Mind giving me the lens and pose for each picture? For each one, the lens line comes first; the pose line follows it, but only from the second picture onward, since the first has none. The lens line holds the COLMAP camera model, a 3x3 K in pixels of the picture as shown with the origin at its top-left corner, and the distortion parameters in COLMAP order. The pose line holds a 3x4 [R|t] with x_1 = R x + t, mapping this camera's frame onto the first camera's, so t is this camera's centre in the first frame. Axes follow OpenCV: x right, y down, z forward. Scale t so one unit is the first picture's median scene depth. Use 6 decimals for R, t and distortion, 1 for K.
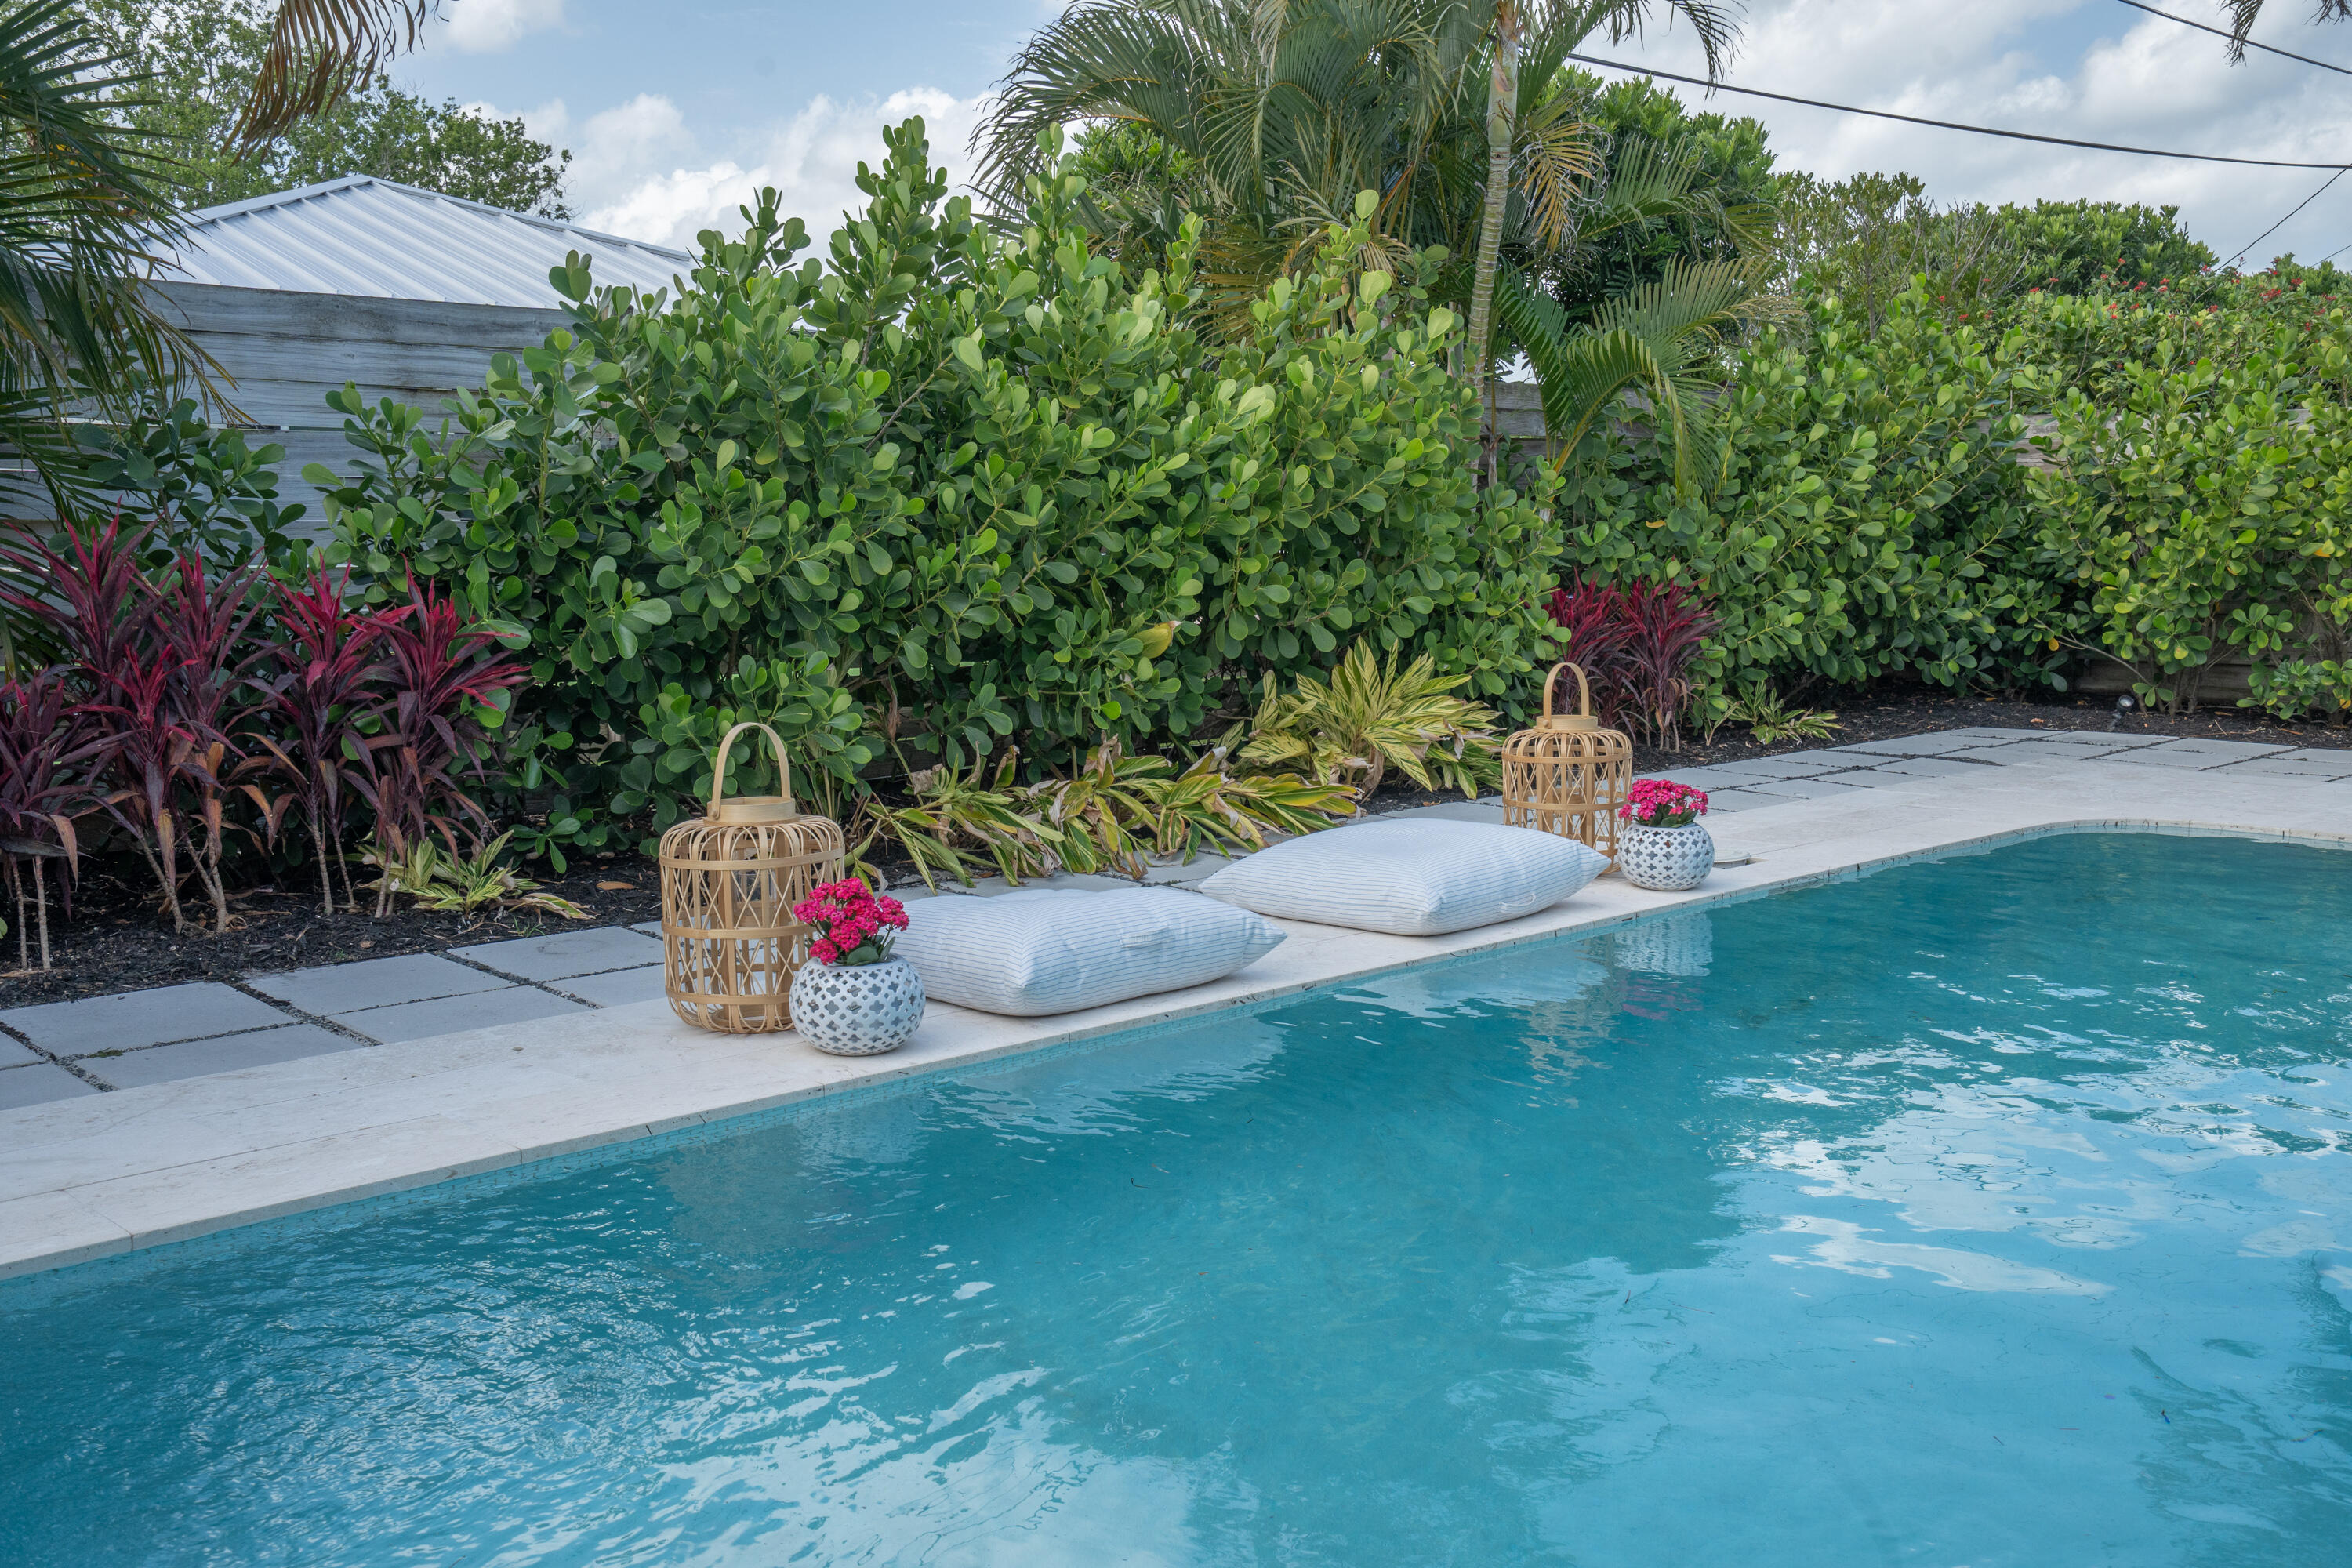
lens RADIAL K [[2219.3, 0, 1336.2], [0, 2219.3, 787.7], [0, 0, 1]] dist [0.069164, 0.003299]
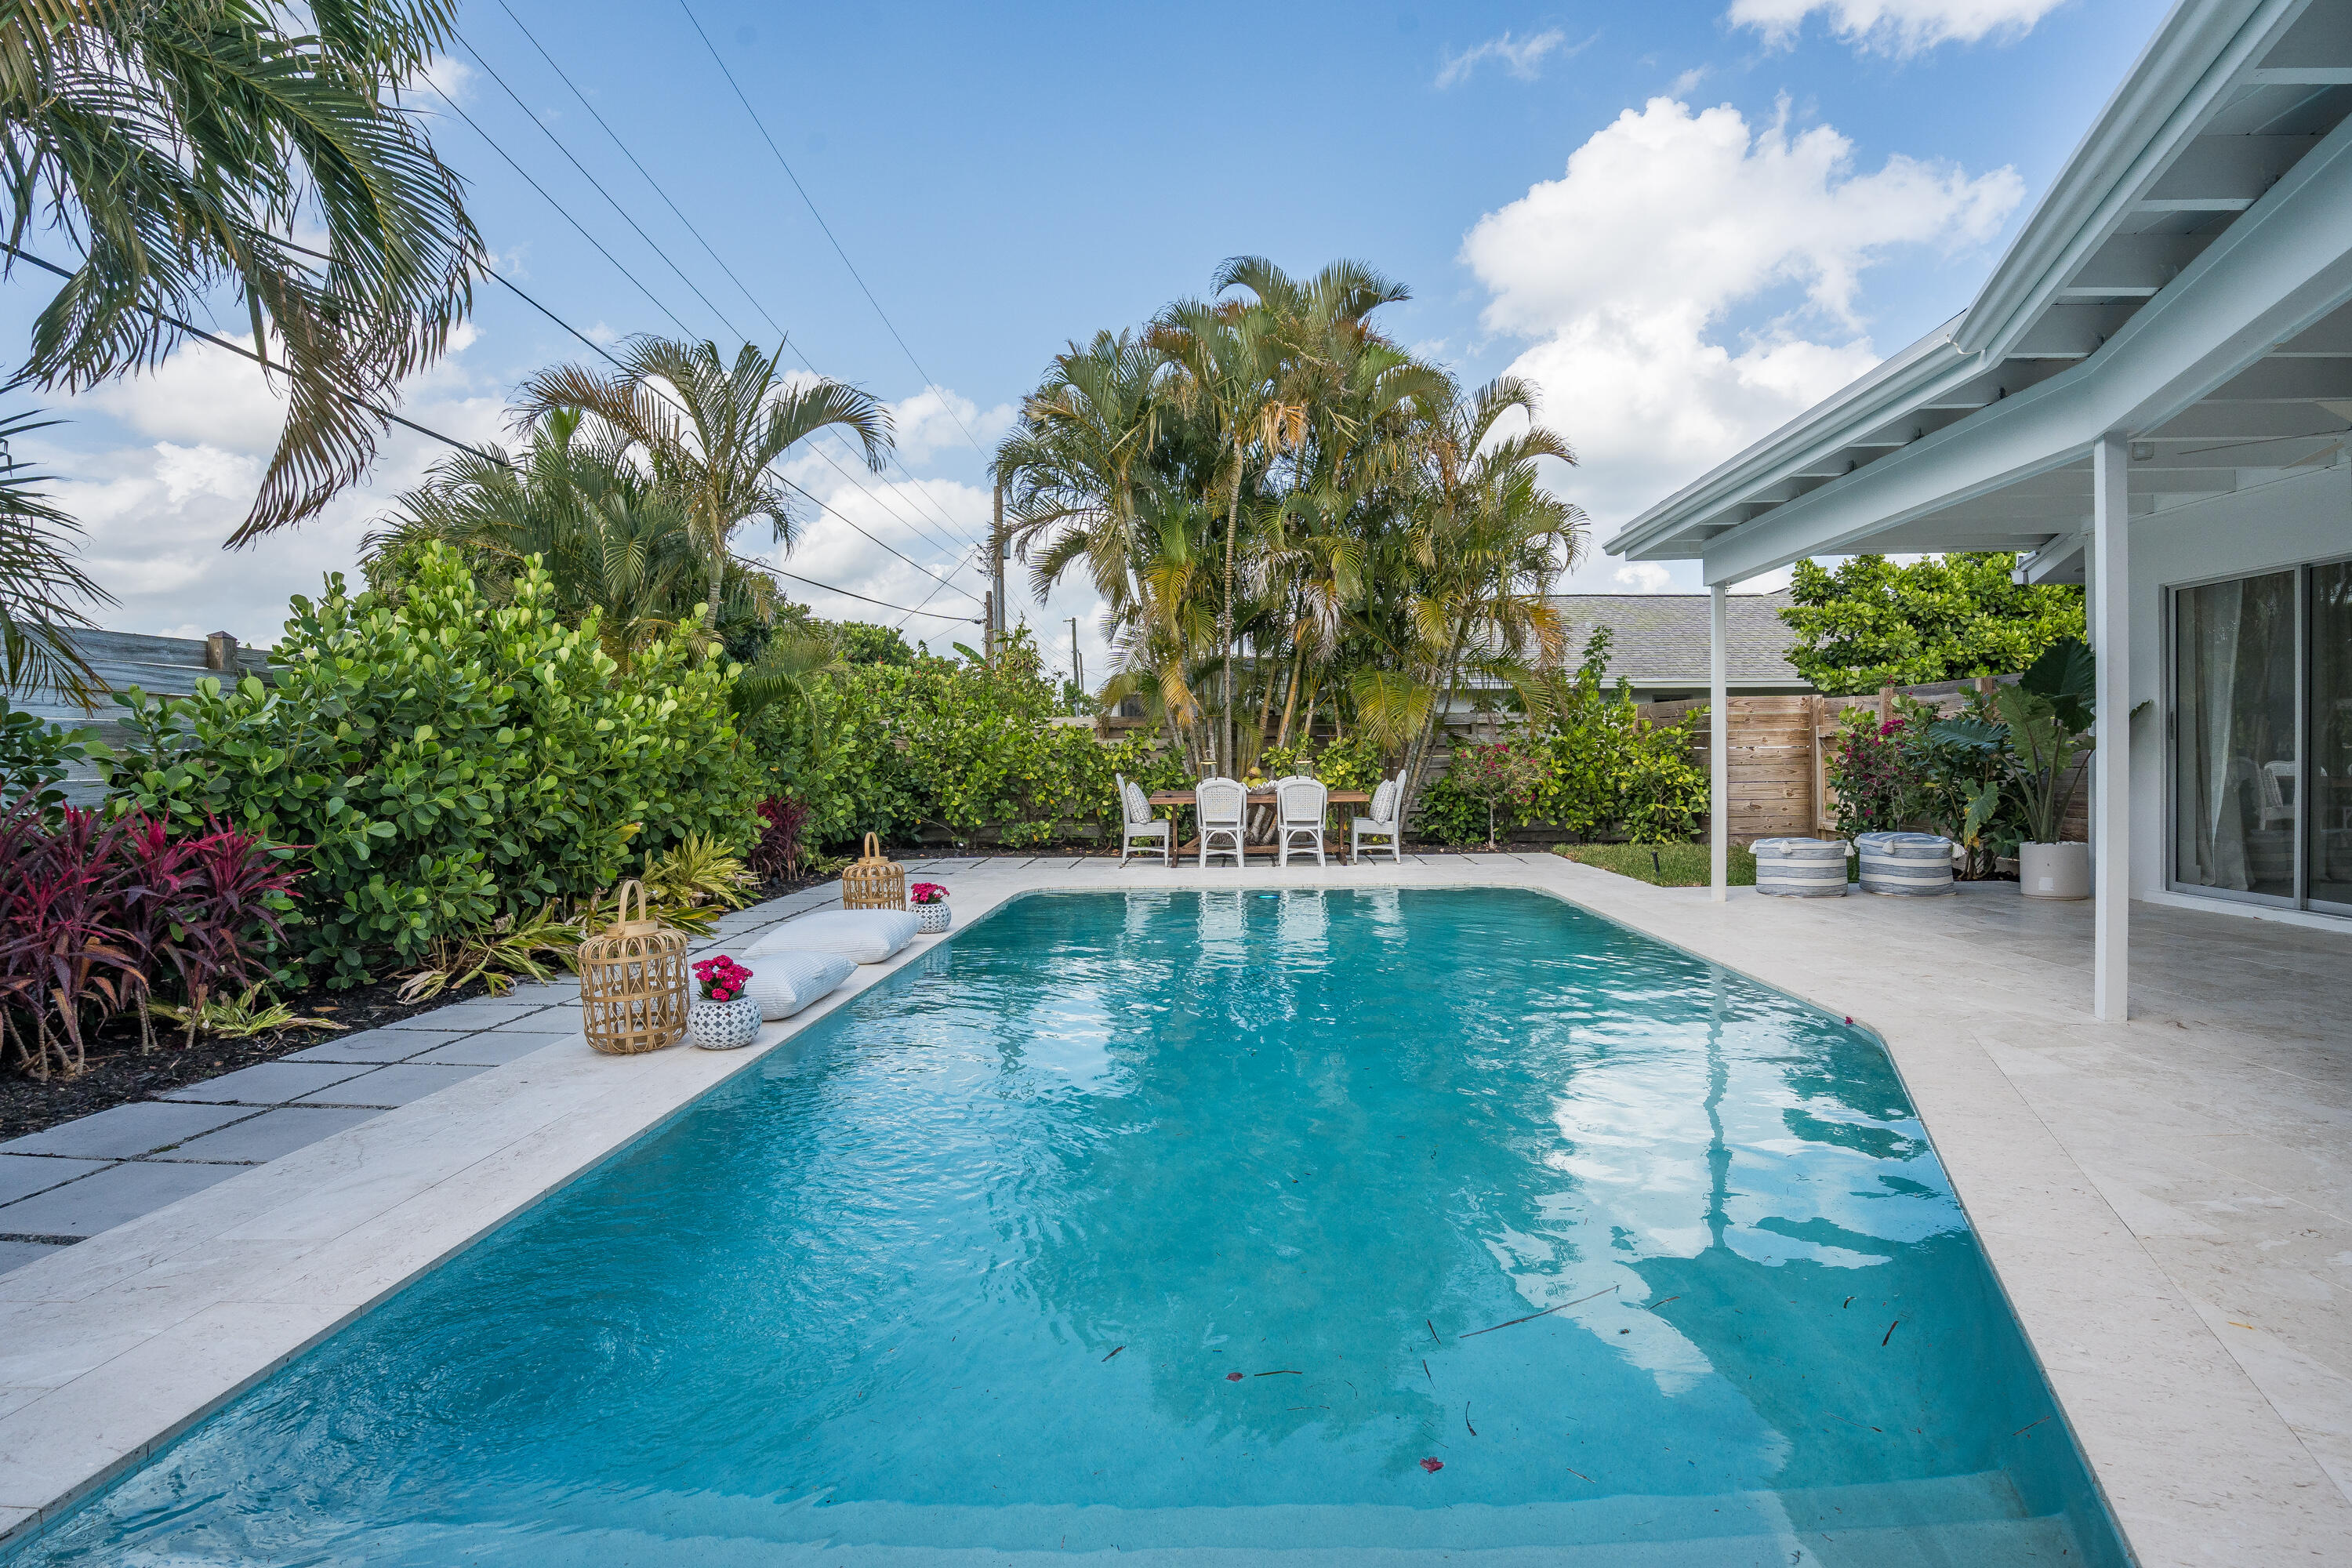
lens RADIAL K [[1136.1, 0, 1183.7], [0, 1136.1, 808.3], [0, 0, 1]] dist [-0.081923, 0.041822]
pose [[0.713505, -0.040628, 0.699471, -0.432117], [0.099385, 0.994092, -0.043639, -0.002782], [-0.693565, 0.100653, 0.713327, 0.028761]]
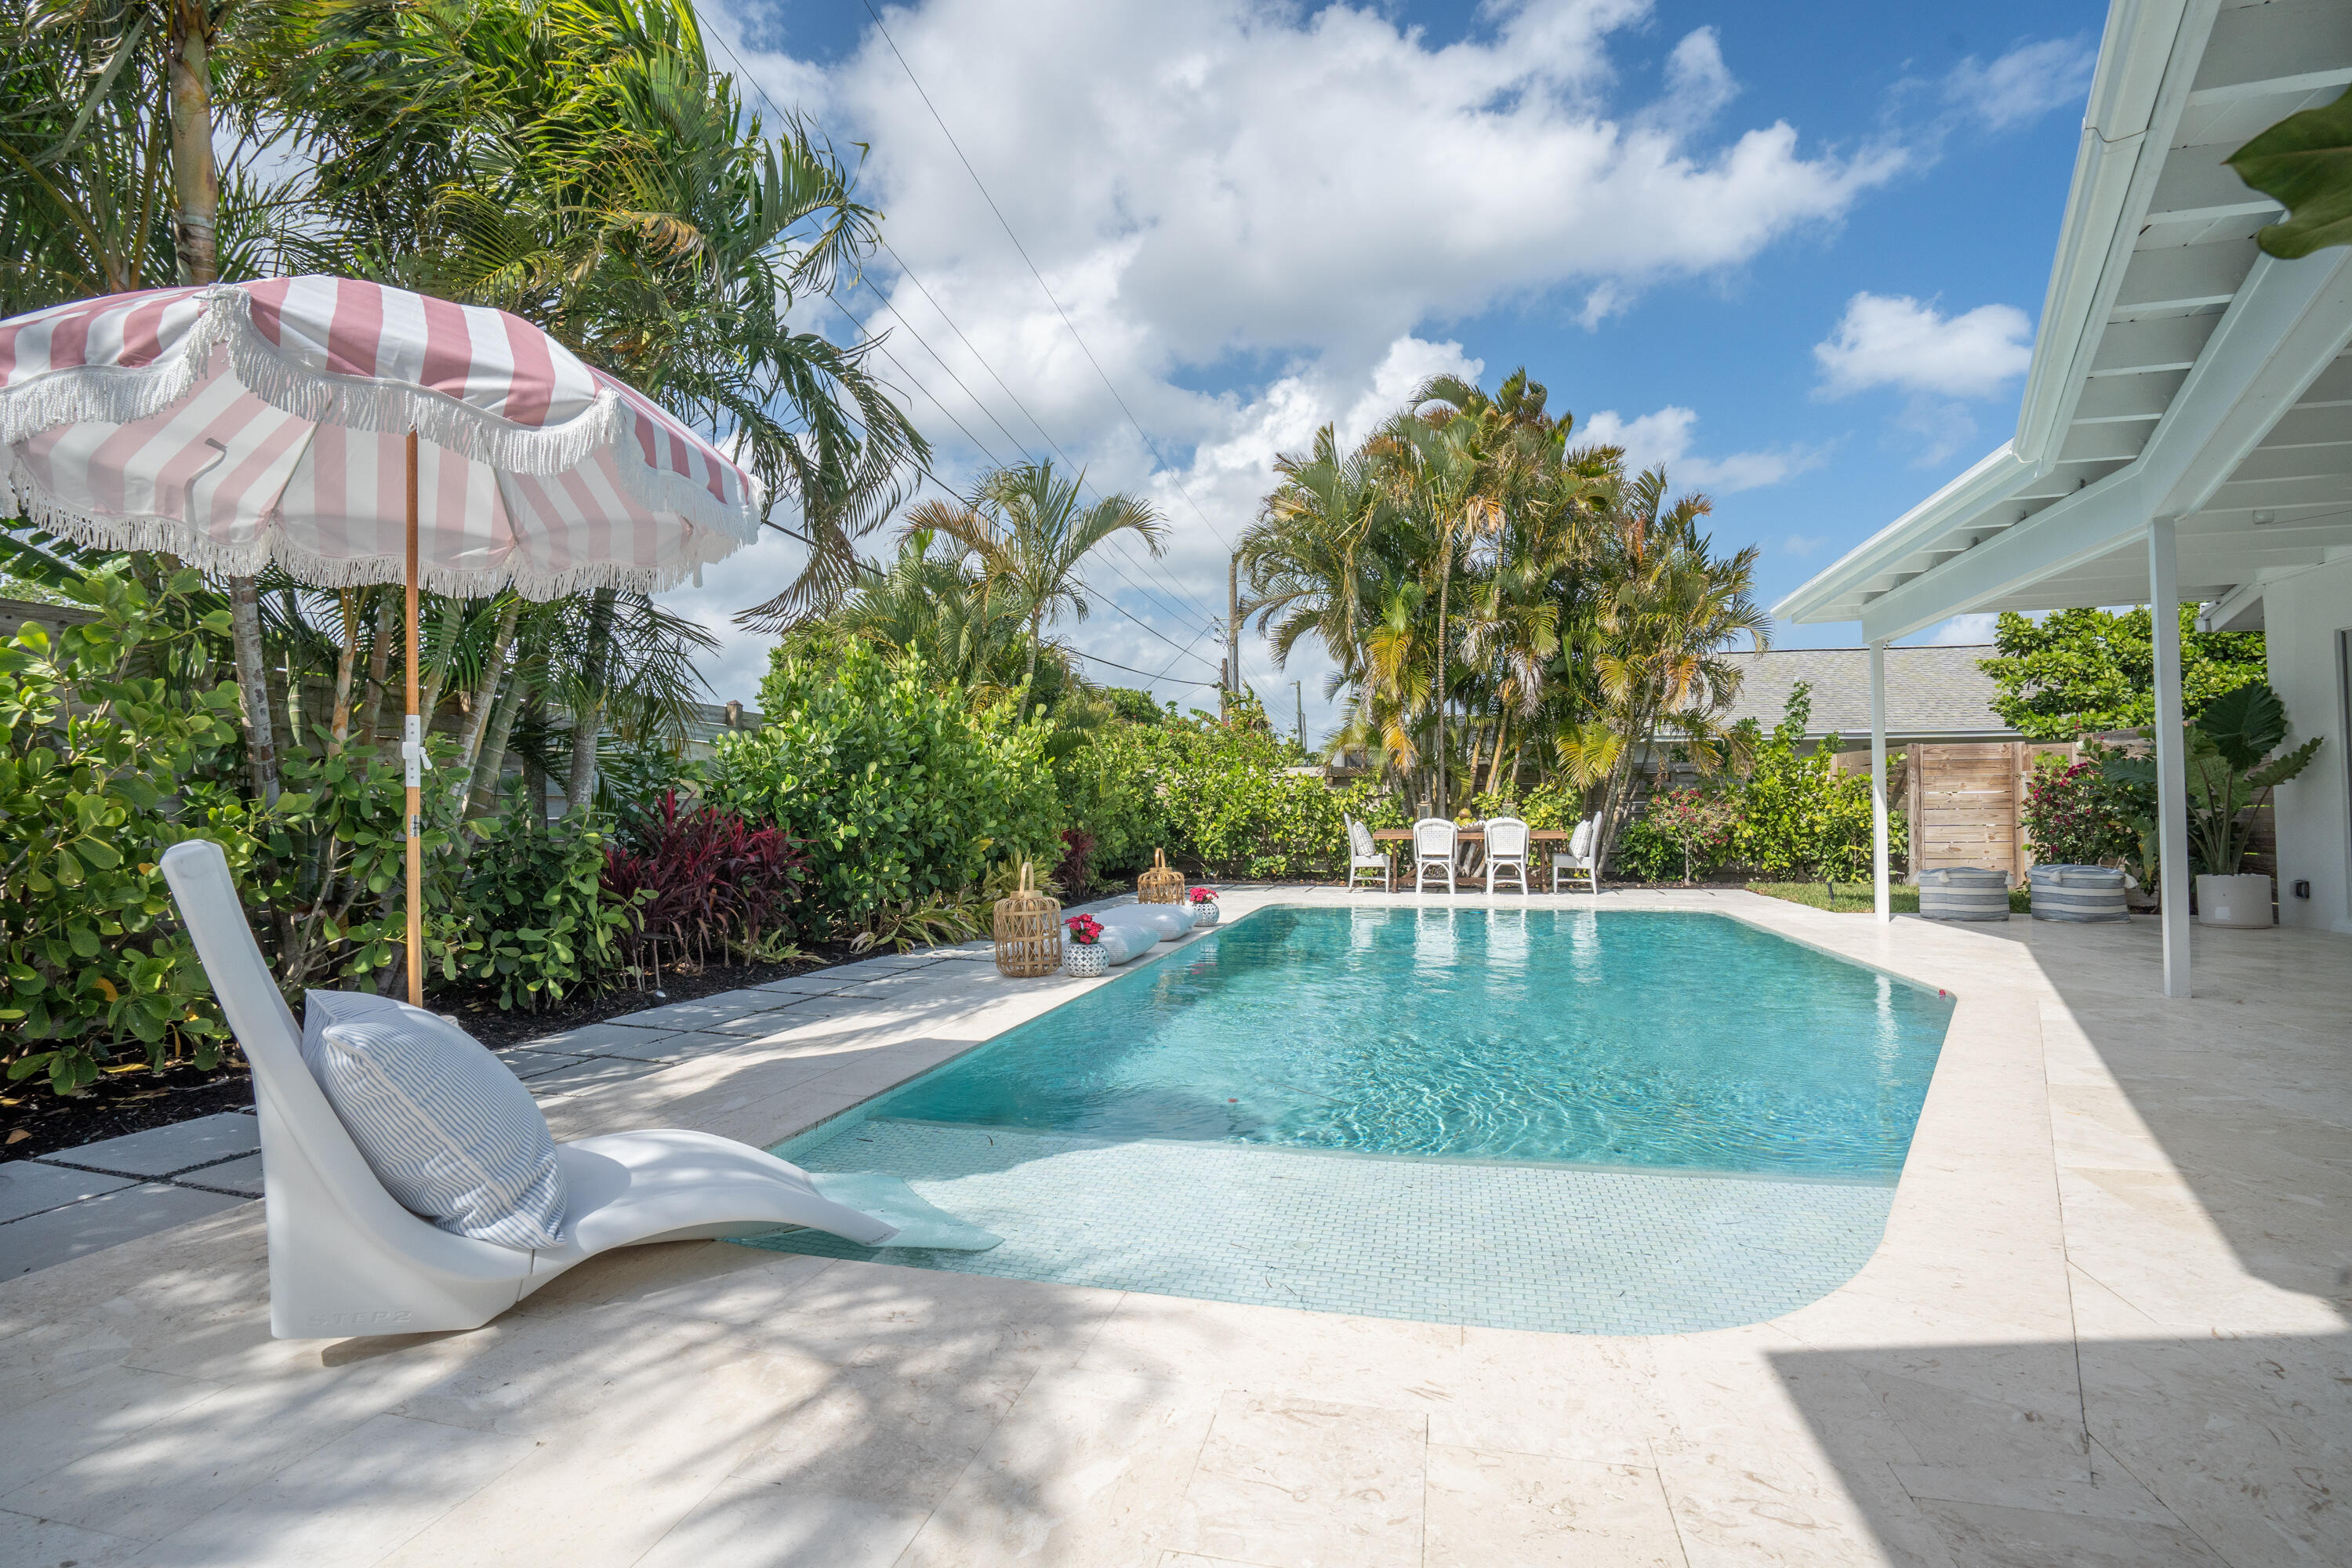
lens RADIAL K [[1136.1, 0, 1183.7], [0, 1136.1, 808.3], [0, 0, 1]] dist [-0.081923, 0.041822]
pose [[0.832873, -0.001185, 0.553463, -0.651813], [0.077694, 0.990346, -0.114796, 0.059444], [-0.547984, 0.138611, 0.824924, -0.185521]]
